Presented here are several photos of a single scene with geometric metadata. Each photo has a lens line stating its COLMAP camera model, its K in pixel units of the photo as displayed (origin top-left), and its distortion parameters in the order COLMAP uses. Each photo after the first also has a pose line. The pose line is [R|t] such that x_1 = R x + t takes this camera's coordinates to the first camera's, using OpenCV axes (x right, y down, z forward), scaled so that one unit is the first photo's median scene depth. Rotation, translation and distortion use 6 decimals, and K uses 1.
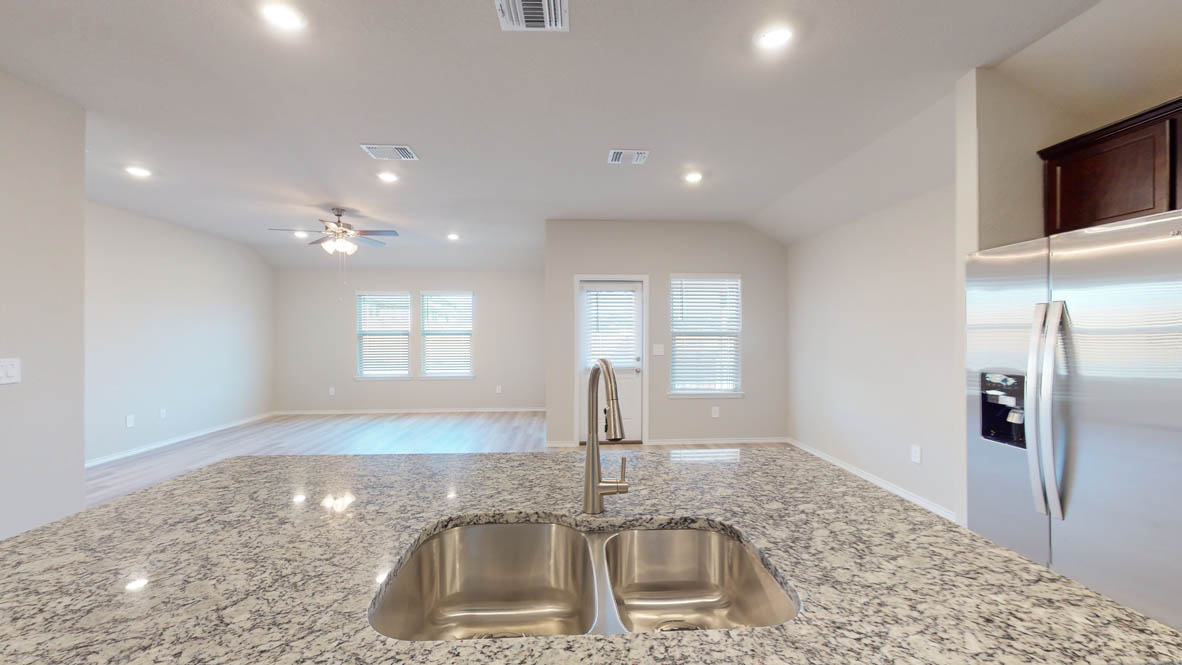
lens RADIAL K [[435.4, 0, 585.0], [0, 435.4, 335.2], [0, 0, 1]] dist [0.000446, 0.000177]
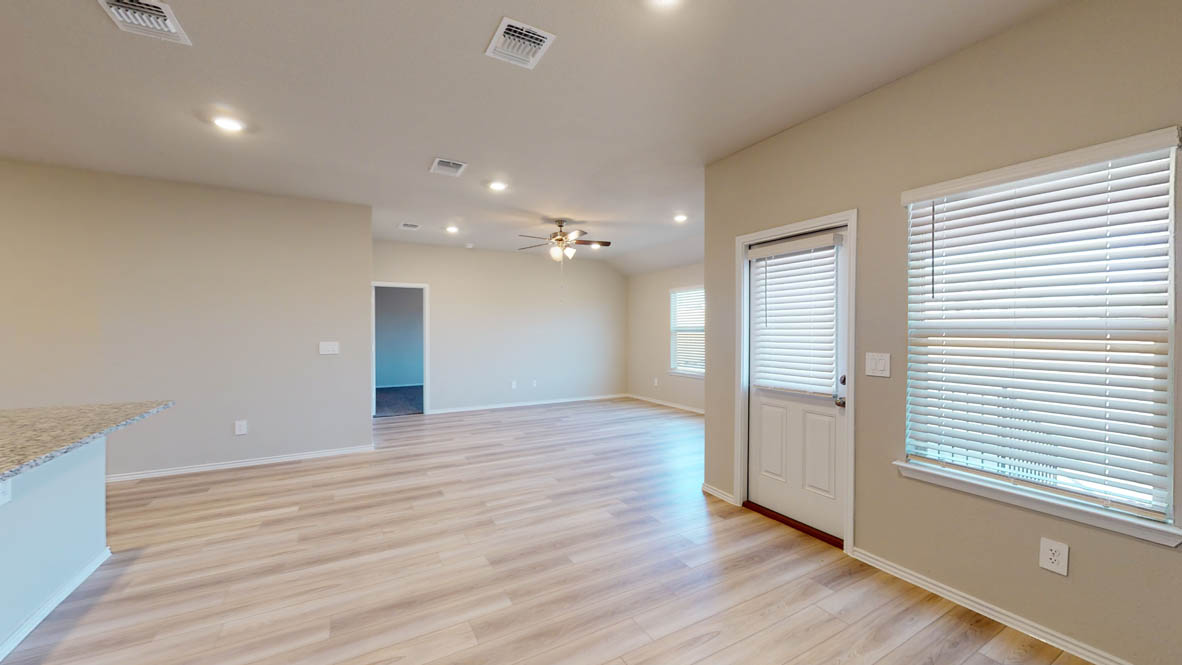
lens RADIAL K [[435.4, 0, 585.0], [0, 435.4, 335.2], [0, 0, 1]] dist [0.000446, 0.000177]
pose [[0.428790, 0.011688, -0.903329, 0.452450], [-0.002869, 0.999929, 0.011576, -0.002156], [0.903400, -0.002371, 0.428793, 0.512863]]
